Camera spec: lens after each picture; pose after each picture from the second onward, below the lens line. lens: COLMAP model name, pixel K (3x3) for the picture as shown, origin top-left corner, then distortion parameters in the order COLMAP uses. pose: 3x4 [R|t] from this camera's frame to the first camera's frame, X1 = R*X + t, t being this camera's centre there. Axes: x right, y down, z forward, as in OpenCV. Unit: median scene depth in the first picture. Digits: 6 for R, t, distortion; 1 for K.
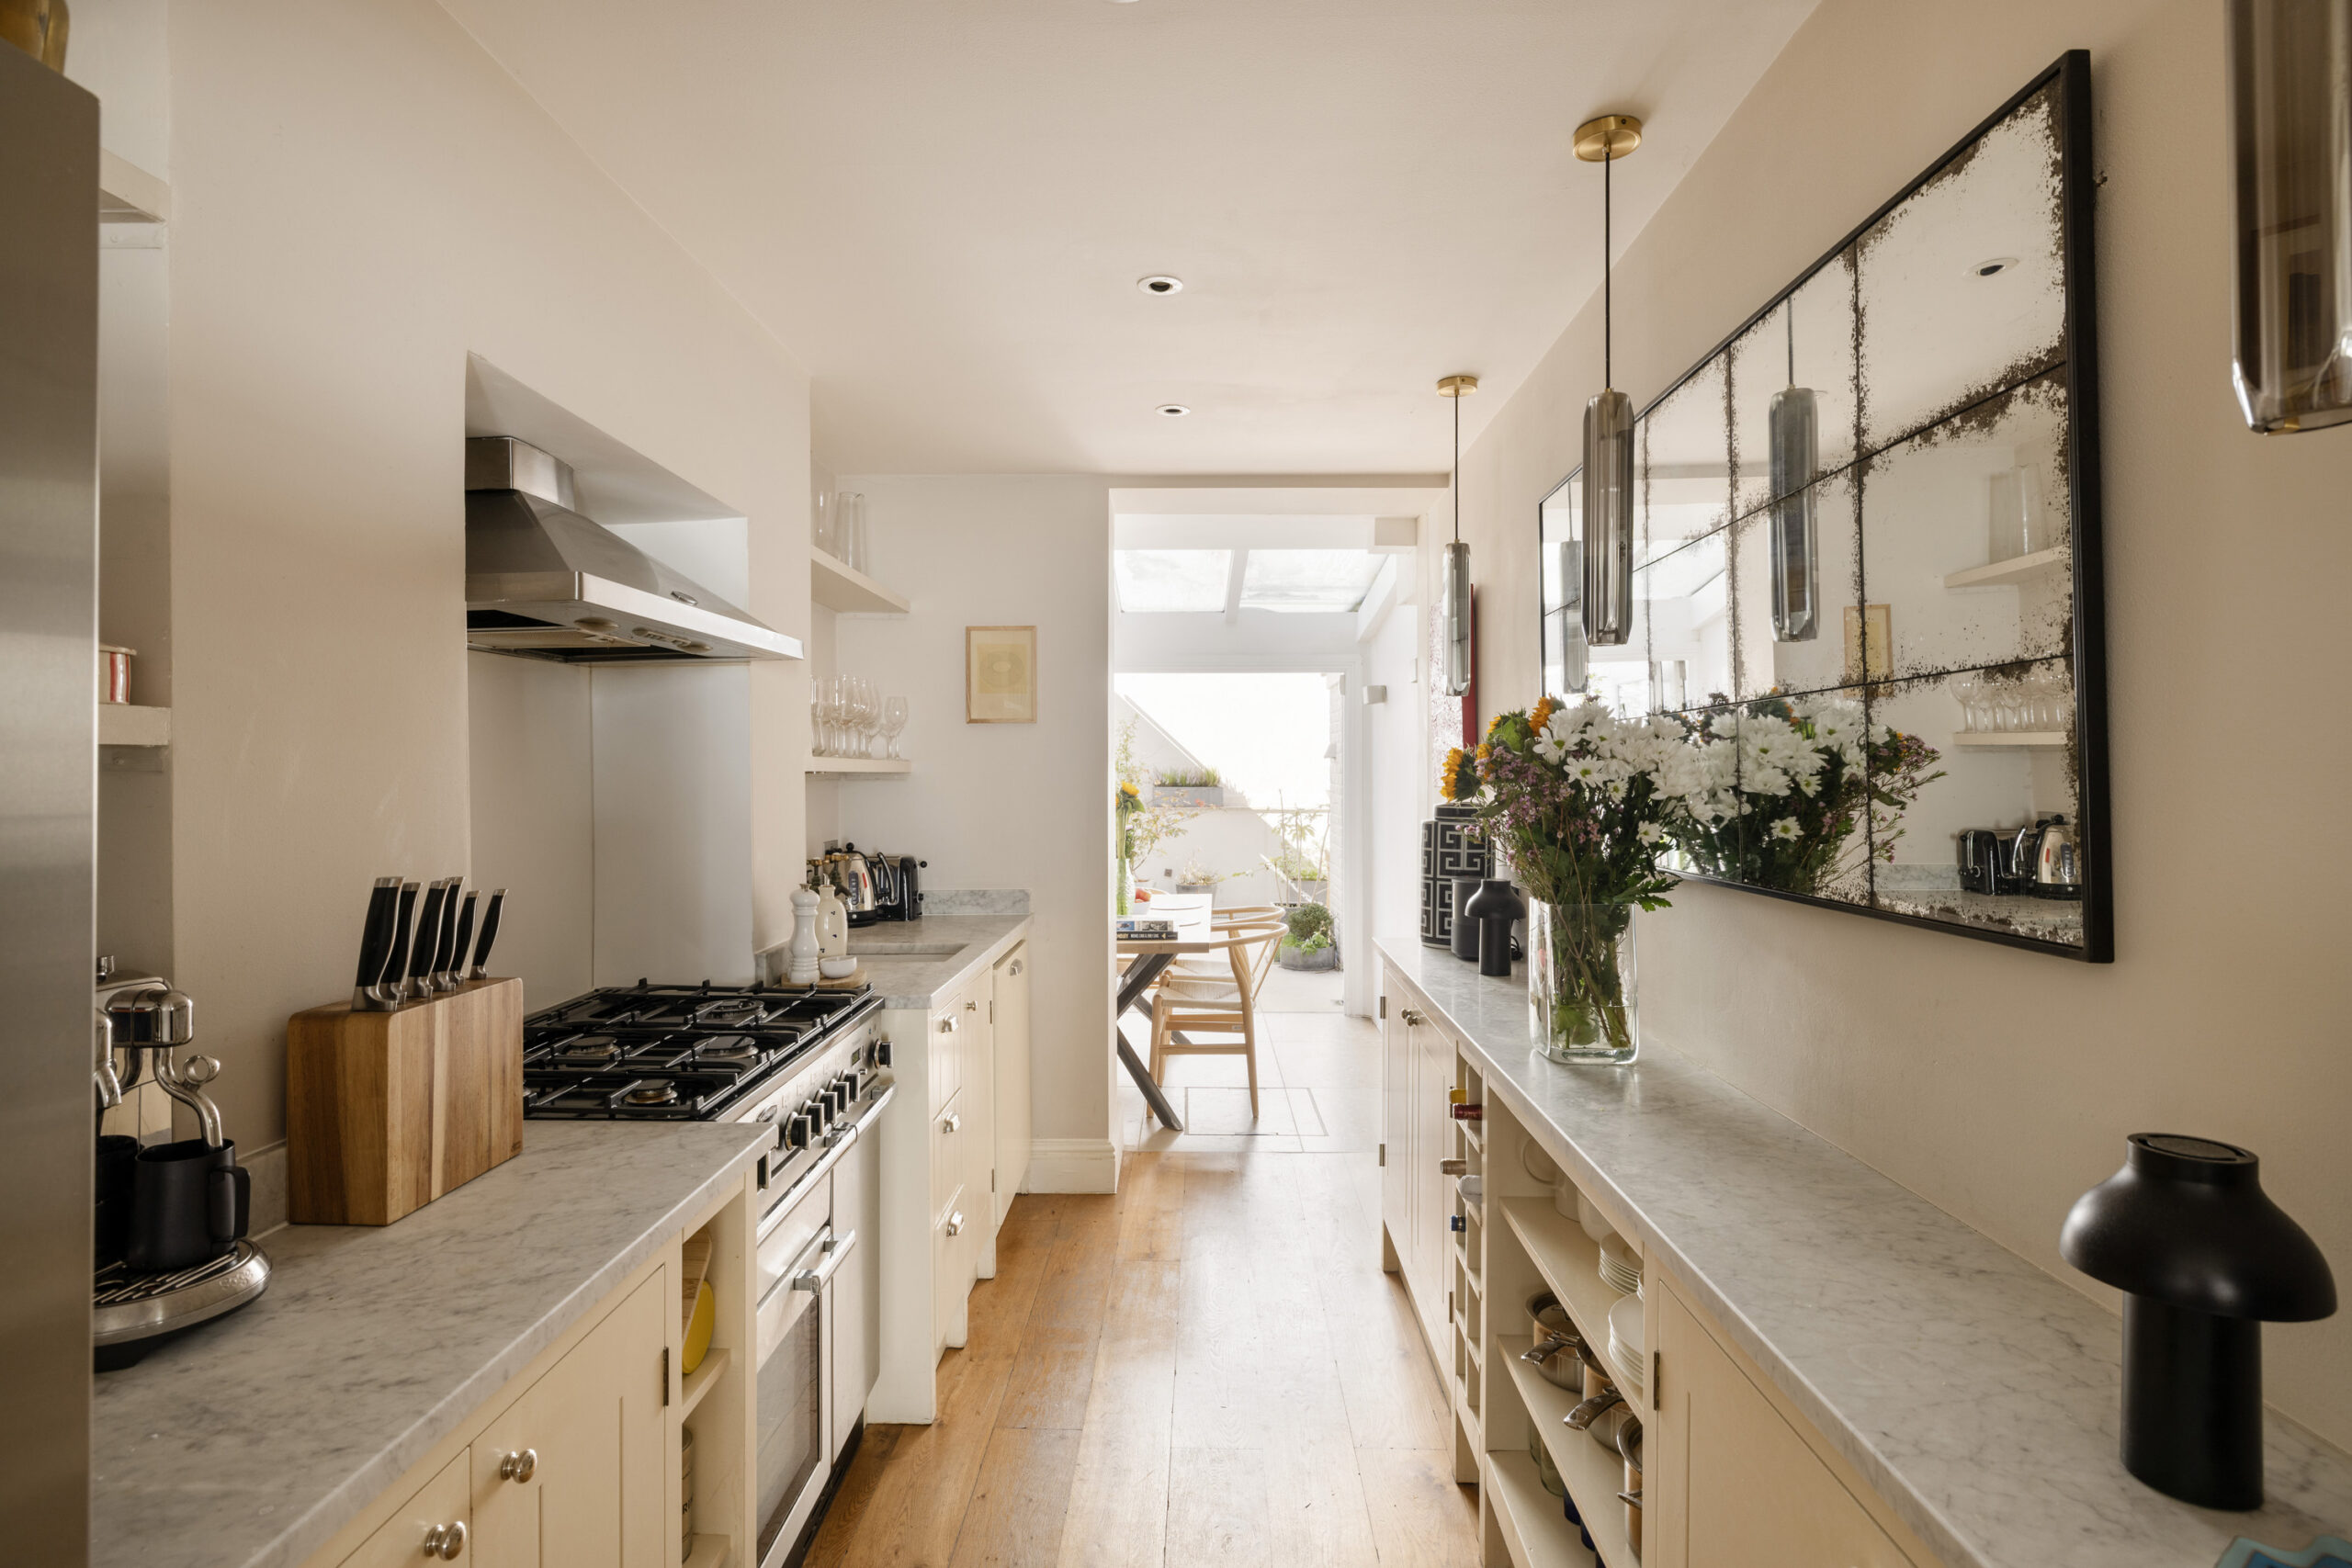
lens RADIAL K [[1212.8, 0, 1185.6], [0, 1212.8, 779.9], [0, 0, 1]] dist [0.002560, 0.000063]
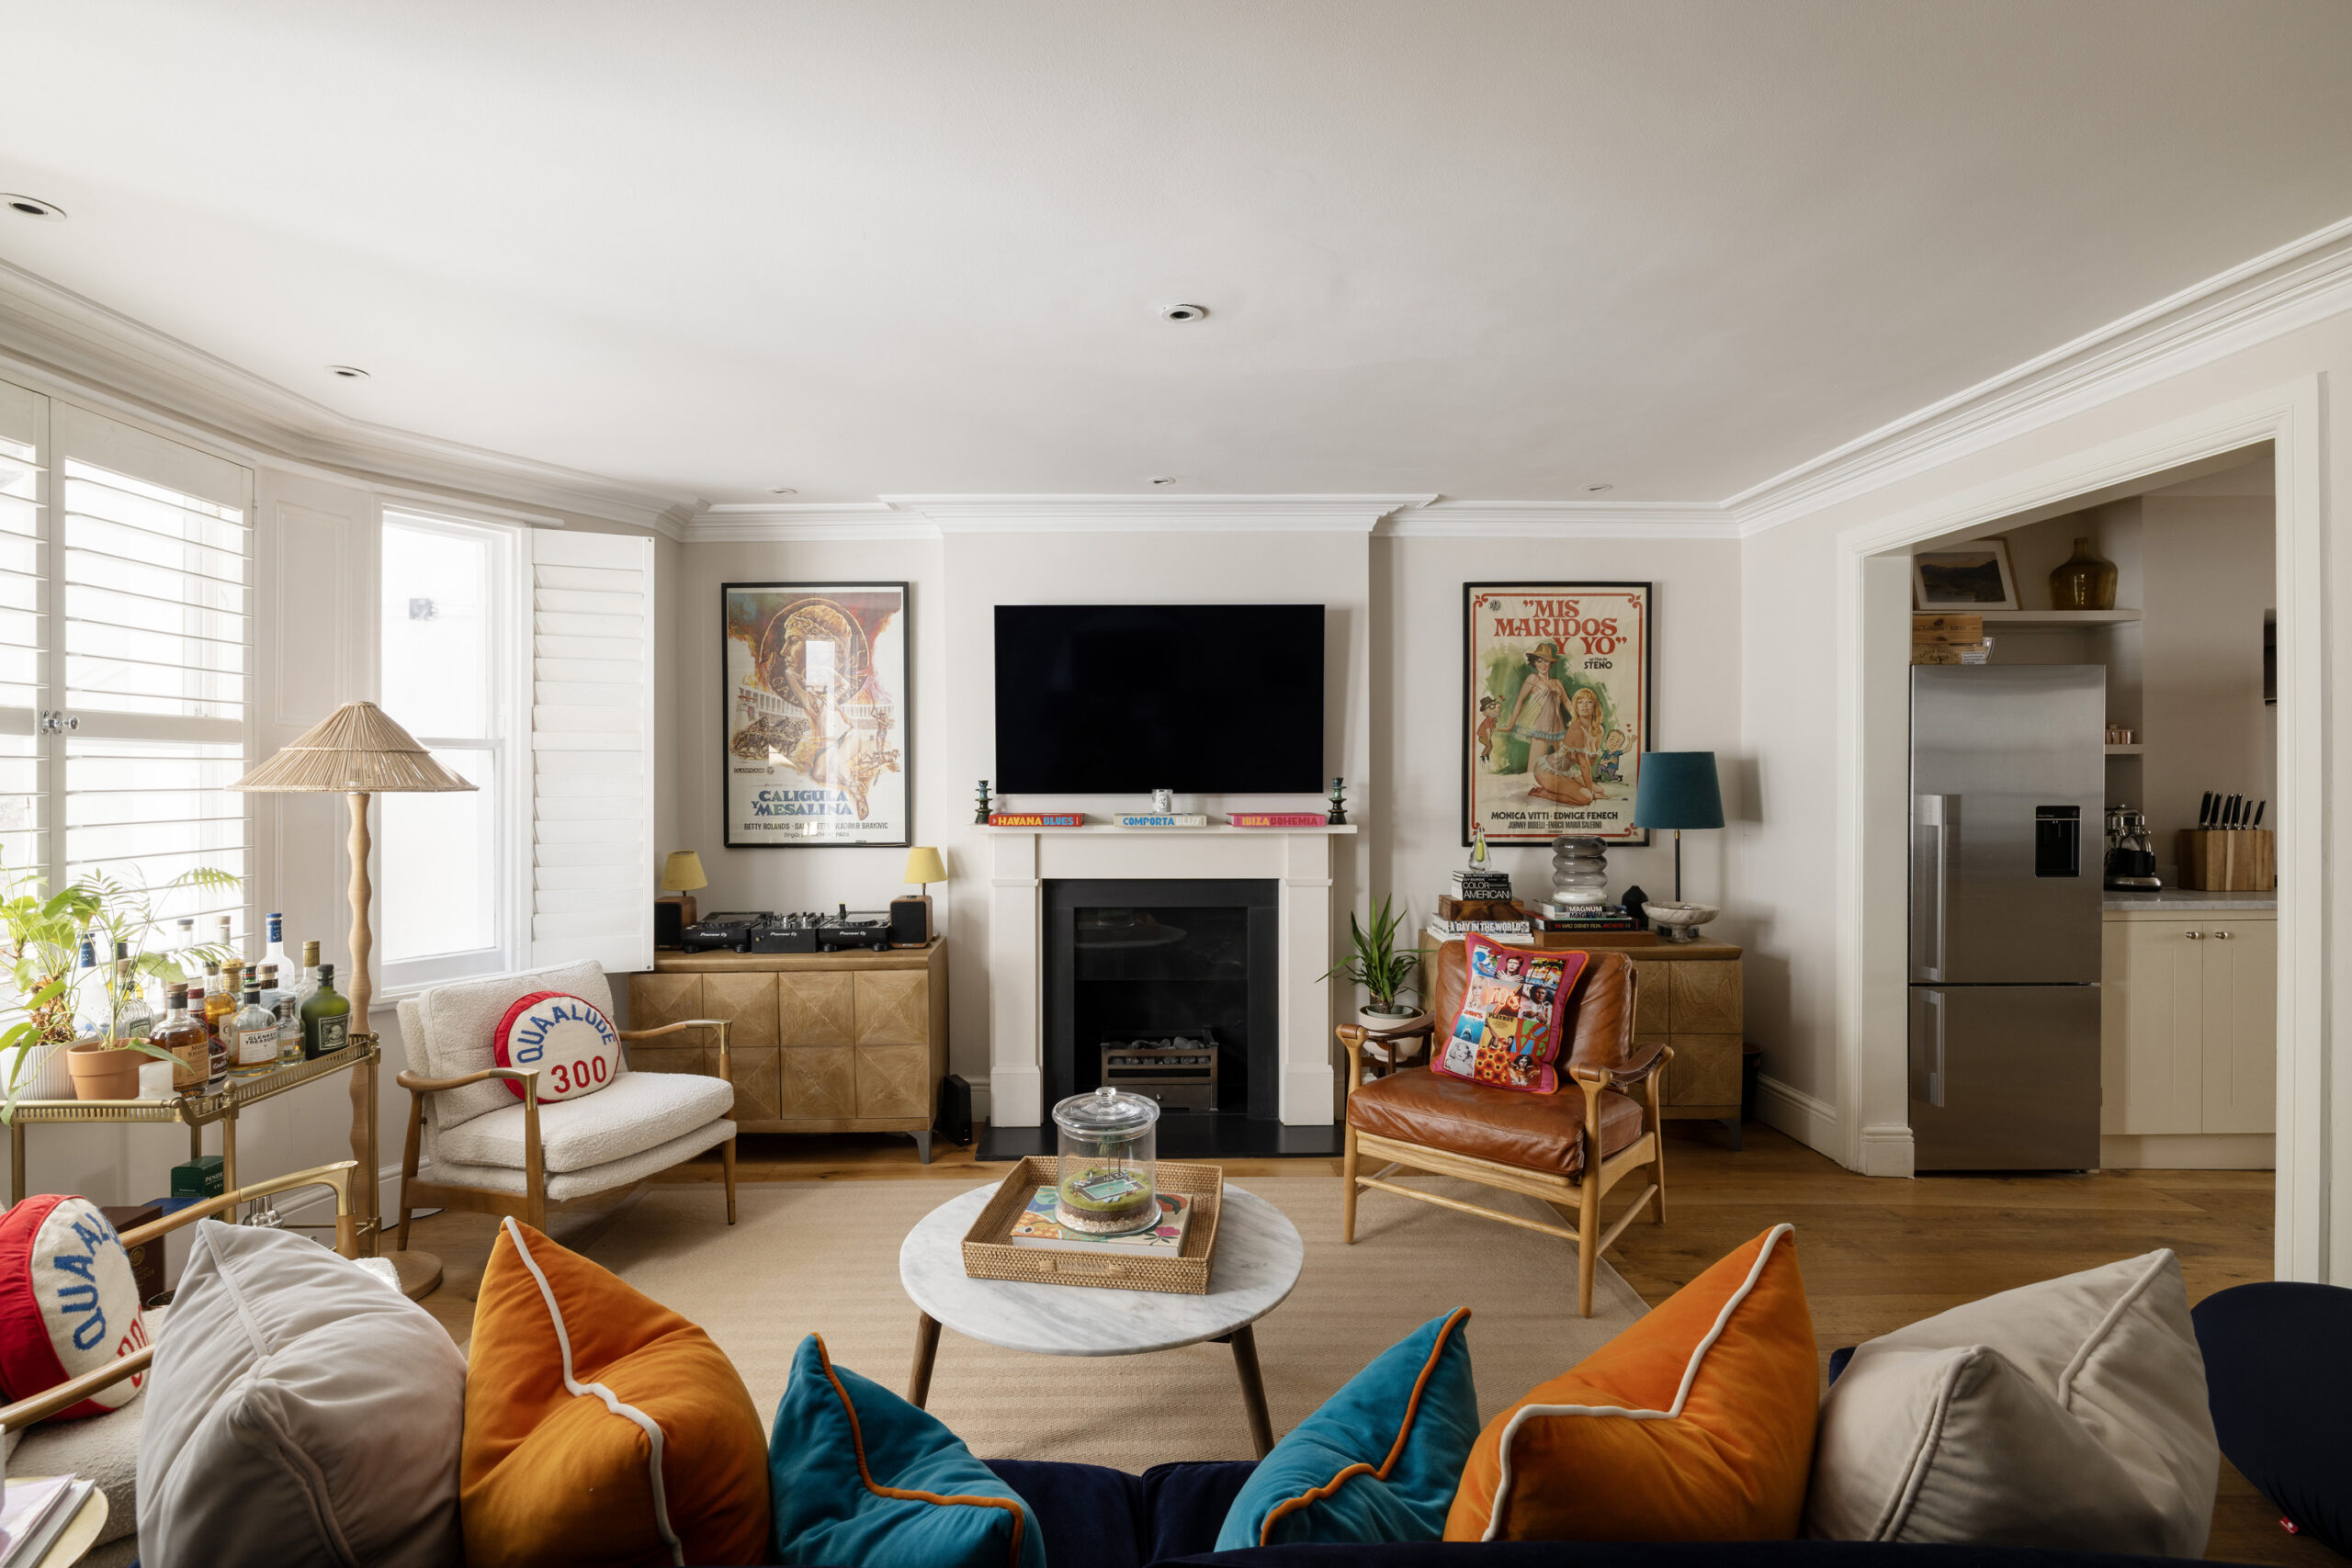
lens RADIAL K [[1089.3, 0, 1136.2], [0, 1089.3, 774.2], [0, 0, 1]] dist [-0.005894, 0.001586]
pose [[0.036441, 0.001019, -0.999335, 0.724345], [-0.002824, 0.999996, 0.000917, 0.012047], [0.999332, 0.002789, 0.036444, -0.674671]]
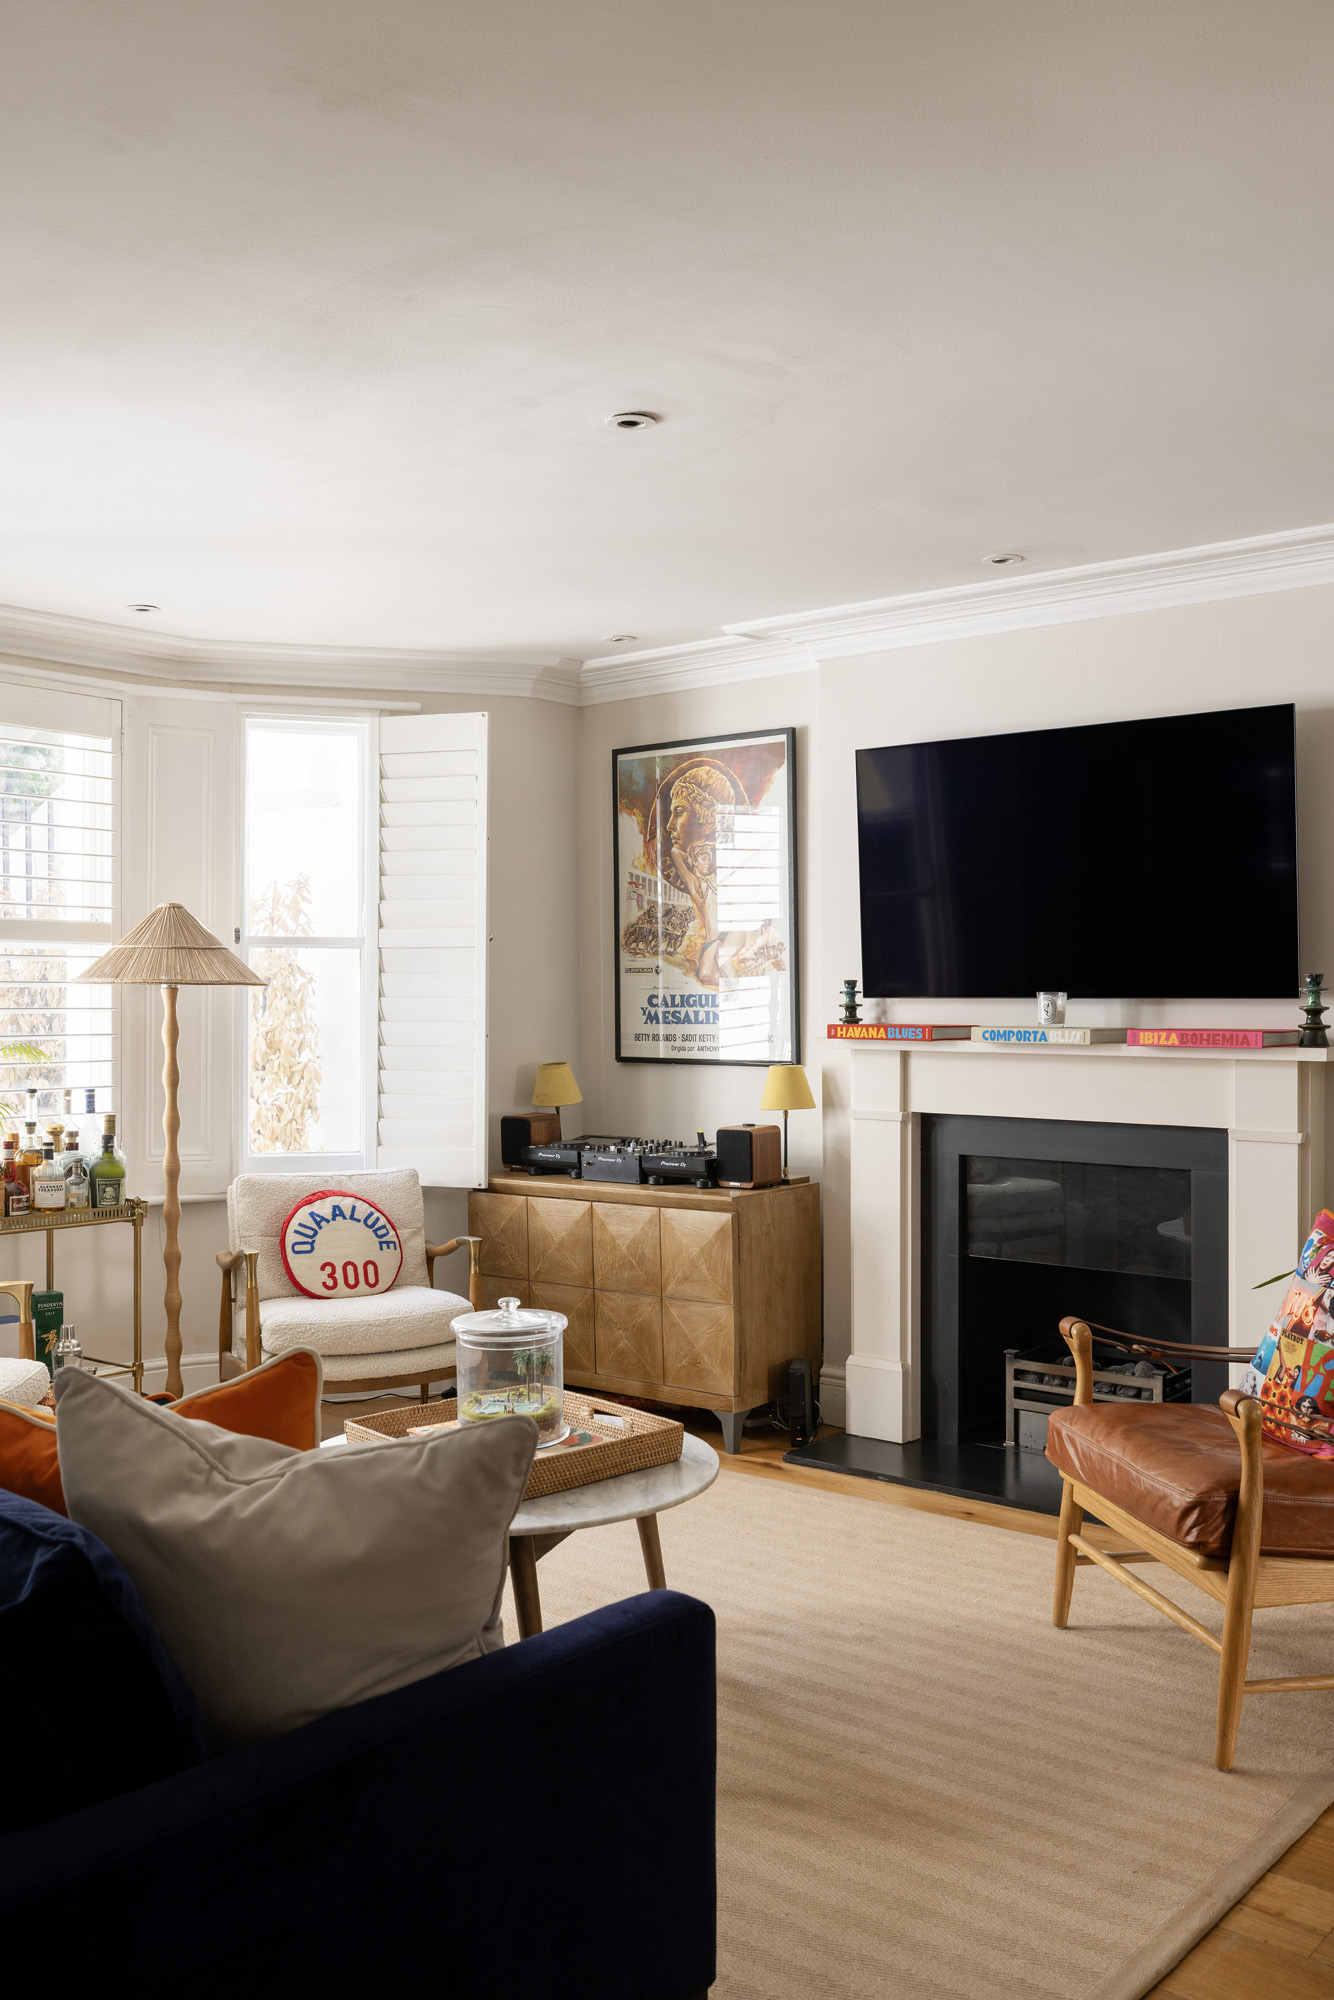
lens RADIAL K [[1771.3, 0, 667.1], [0, 1771.3, 1006.5], [0, 0, 1]] dist [0.006314, -0.000004]
pose [[-0.614525, 0.003045, -0.788891, 0.776477], [-0.004716, 0.999960, 0.007534, 0.028339], [0.788883, 0.008351, -0.614487, -0.127754]]
